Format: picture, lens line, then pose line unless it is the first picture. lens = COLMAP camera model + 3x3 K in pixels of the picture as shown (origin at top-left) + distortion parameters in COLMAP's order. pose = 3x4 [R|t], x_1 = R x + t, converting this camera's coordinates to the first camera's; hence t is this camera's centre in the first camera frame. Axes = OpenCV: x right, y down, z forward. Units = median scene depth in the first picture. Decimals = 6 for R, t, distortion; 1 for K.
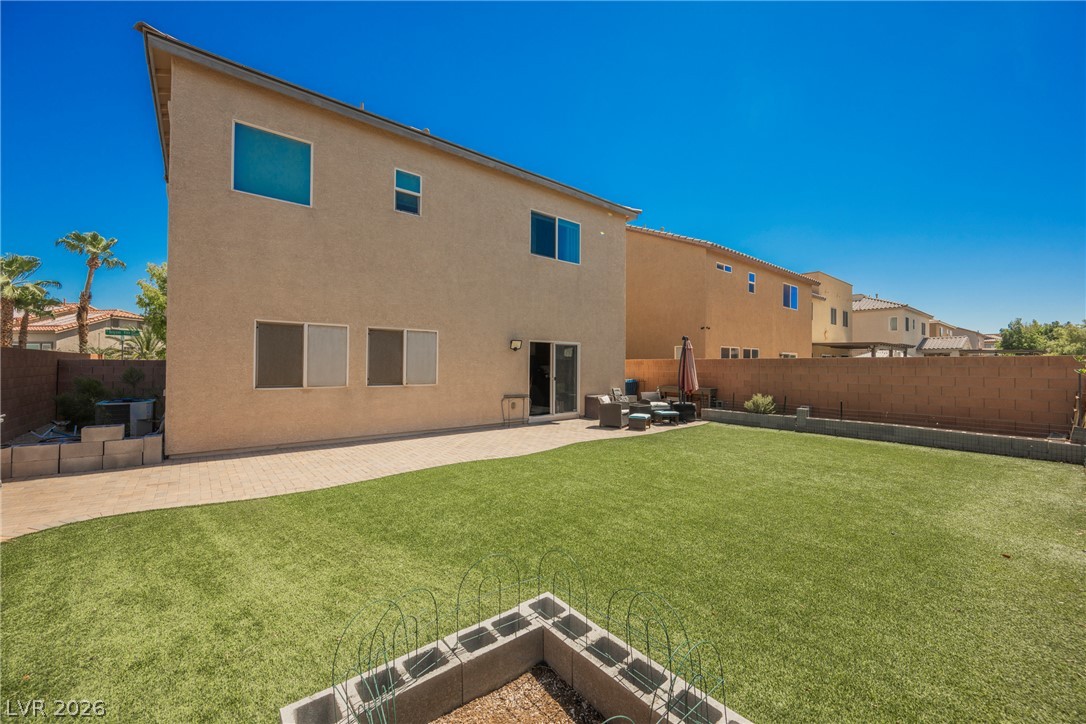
lens RADIAL K [[418.7, 0, 545.4], [0, 418.7, 364.9], [0, 0, 1]] dist [-0.000964, 0.000196]
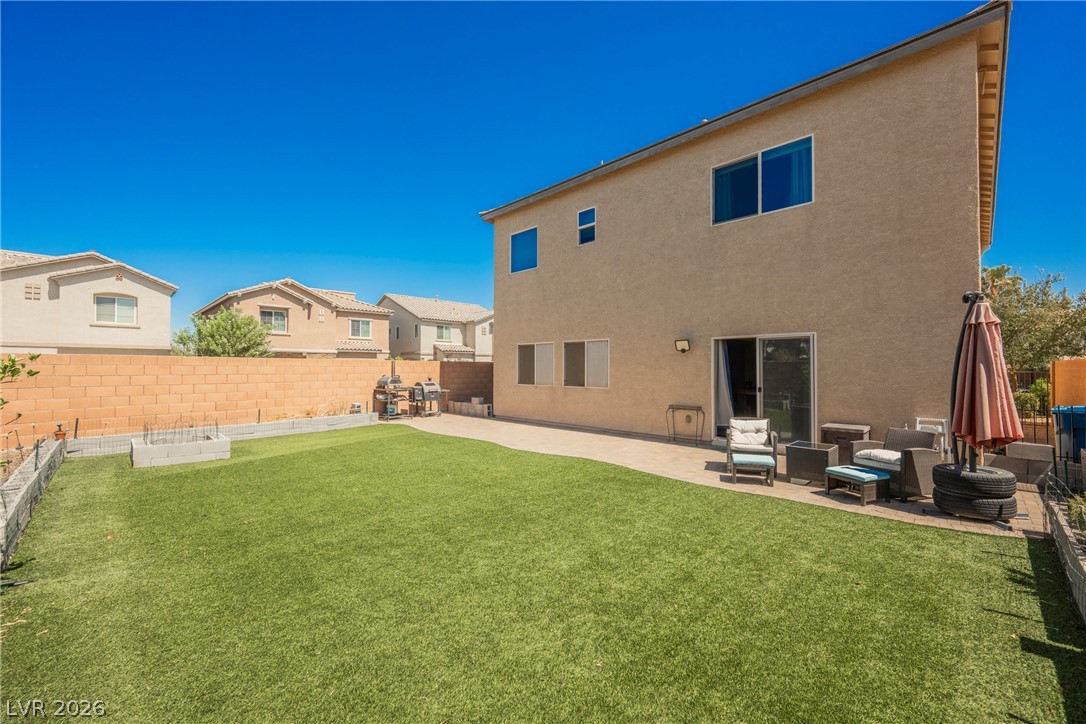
lens RADIAL K [[438.8, 0, 542.1], [0, 438.8, 365.6], [0, 0, 1]] dist [-0.001786, -0.000250]
pose [[0.098016, -0.013759, -0.995090, 0.858003], [0.000382, 0.999905, -0.013788, 0.004018], [0.995185, 0.000971, 0.098012, 0.712443]]
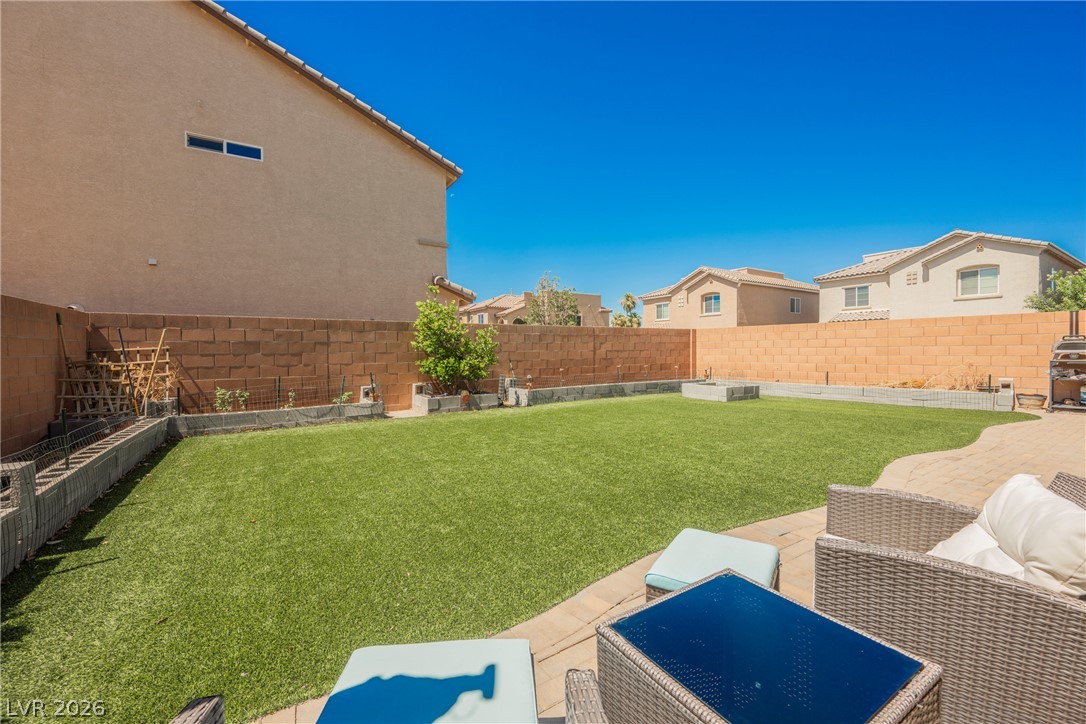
lens RADIAL K [[428.4, 0, 545.5], [0, 428.4, 362.3], [0, 0, 1]] dist [-0.003233, -0.000030]
pose [[-0.993251, -0.003078, 0.115947, 0.326068], [0.000231, 0.999593, 0.028518, 0.039671], [-0.115987, 0.028352, -0.992846, 1.240254]]
